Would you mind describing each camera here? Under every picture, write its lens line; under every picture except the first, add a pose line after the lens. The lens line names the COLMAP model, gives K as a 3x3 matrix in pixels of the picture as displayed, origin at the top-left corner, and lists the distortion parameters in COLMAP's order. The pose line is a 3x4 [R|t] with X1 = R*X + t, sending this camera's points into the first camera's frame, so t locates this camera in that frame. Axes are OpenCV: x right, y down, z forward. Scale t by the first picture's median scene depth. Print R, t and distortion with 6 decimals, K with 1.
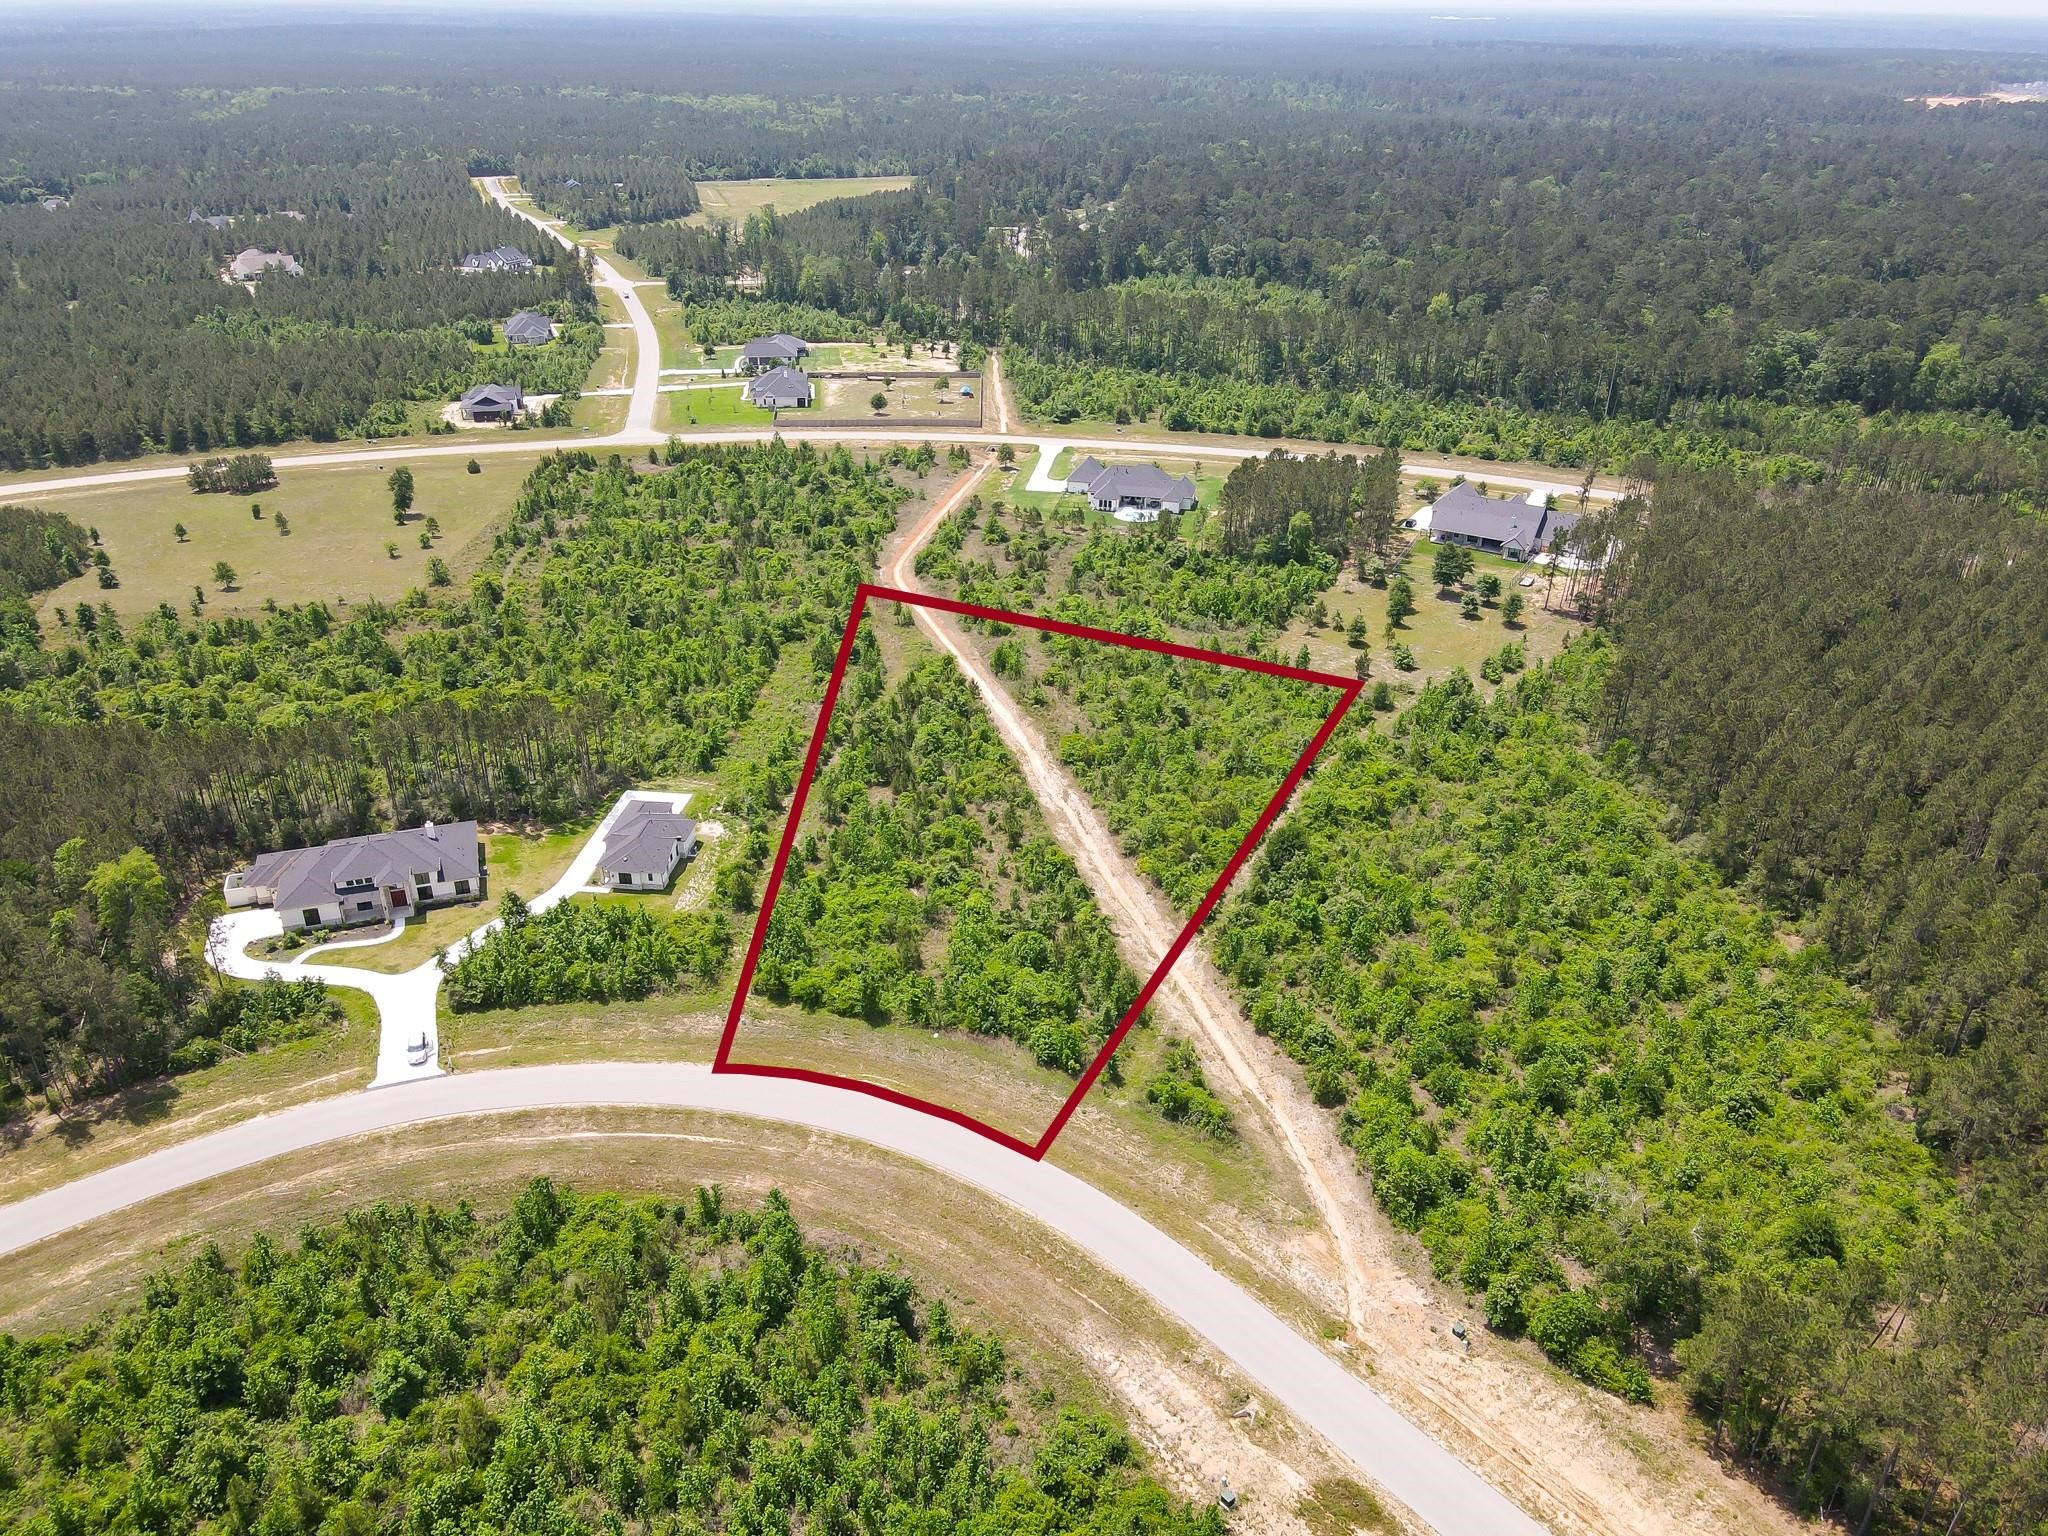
lens RADIAL K [[1447.3, 0, 940.0], [0, 1447.3, 767.1], [0, 0, 1]] dist [-0.000517, 0.001545]
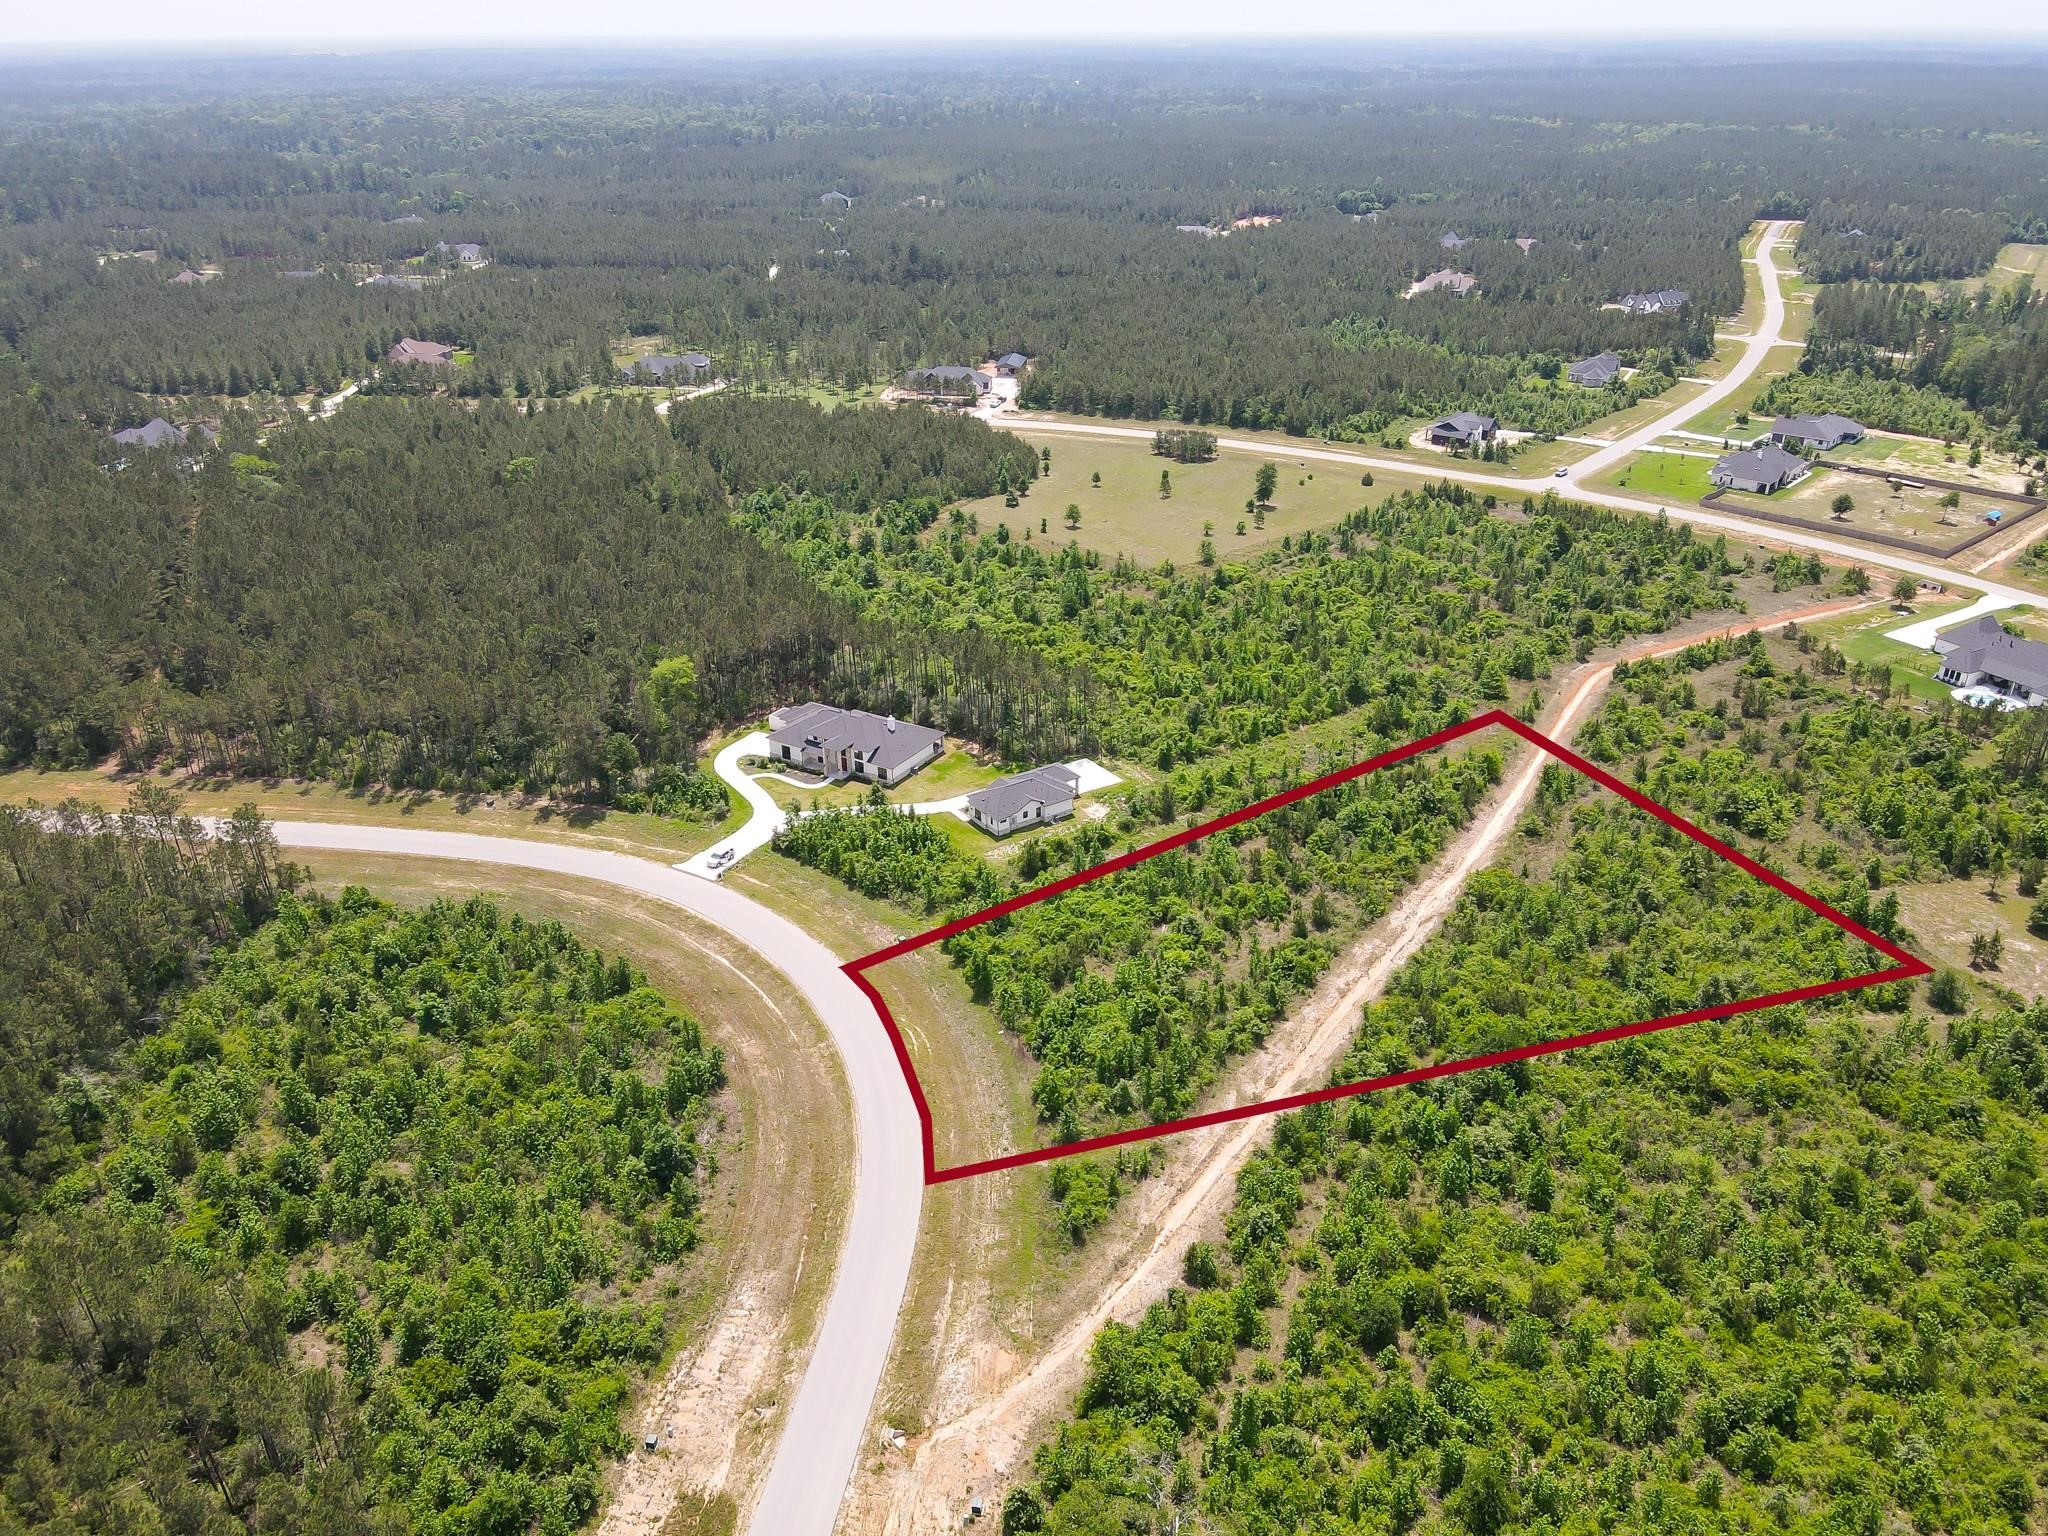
lens RADIAL K [[1440.5, 0, 1066.7], [0, 1440.5, 770.4], [0, 0, 1]] dist [-0.006387, 0.003006]
pose [[0.674024, 0.325352, -0.663203, 0.552203], [-0.335628, 0.934649, 0.117413, -0.108585], [0.658062, 0.143450, 0.739173, 0.199384]]
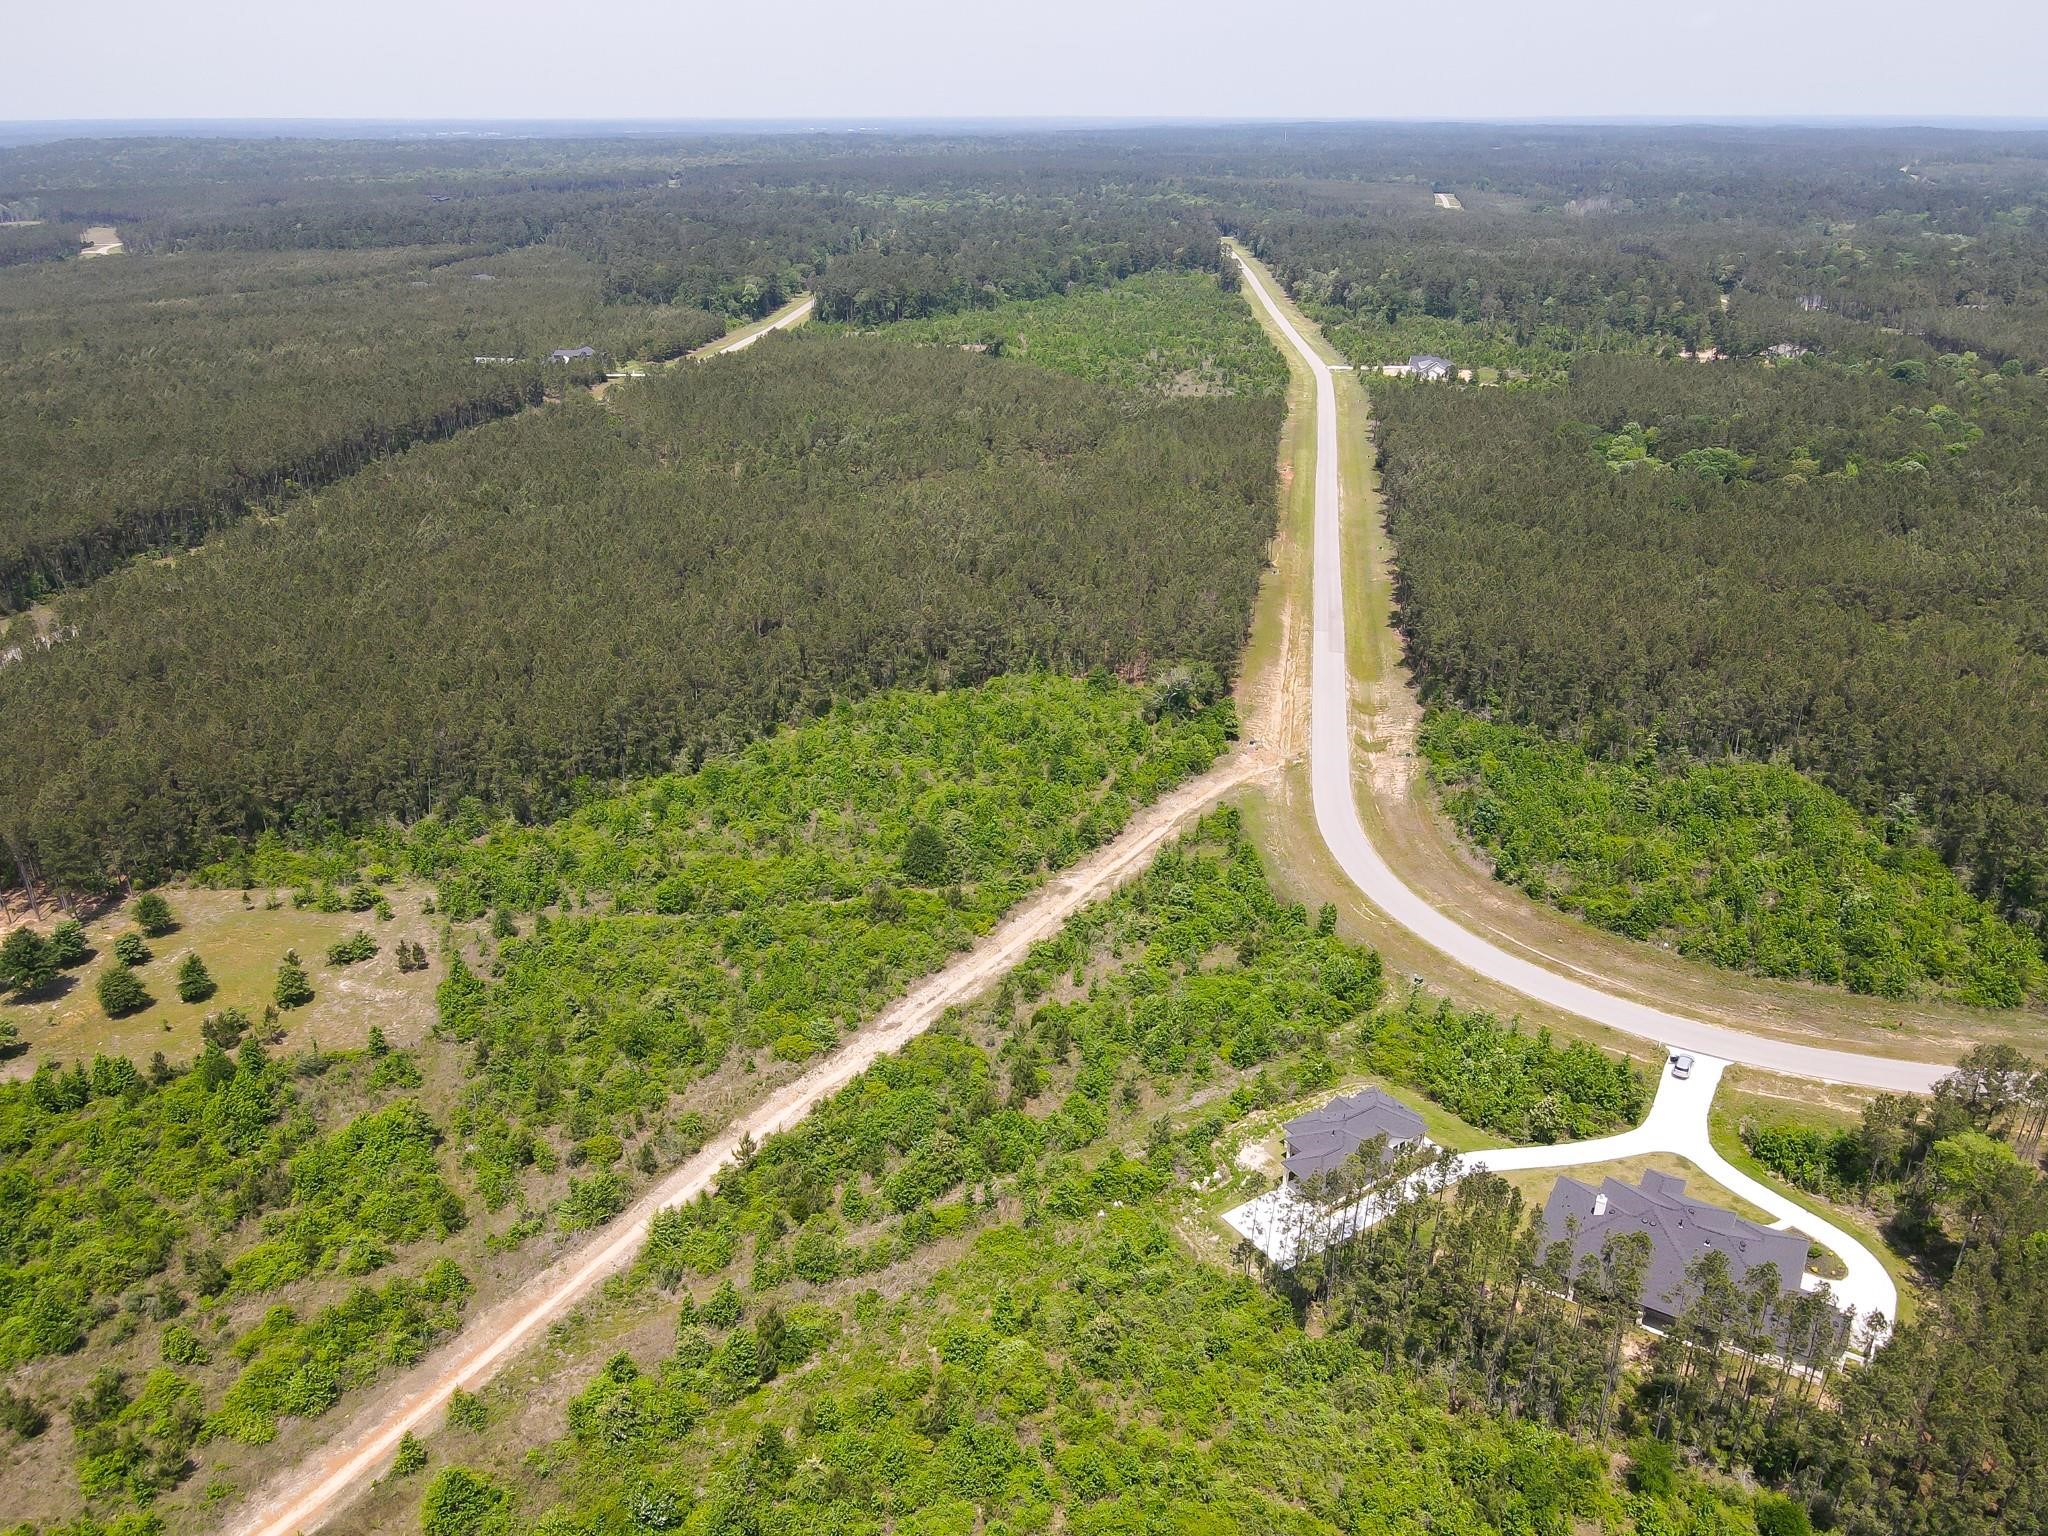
lens RADIAL K [[1440.5, 0, 1066.7], [0, 1440.5, 770.4], [0, 0, 1]] dist [-0.006387, 0.003006]
pose [[-0.669814, -0.310471, 0.674505, -0.594099], [0.366865, 0.651397, 0.664148, -0.720462], [-0.645569, 0.692308, -0.322413, 1.239966]]
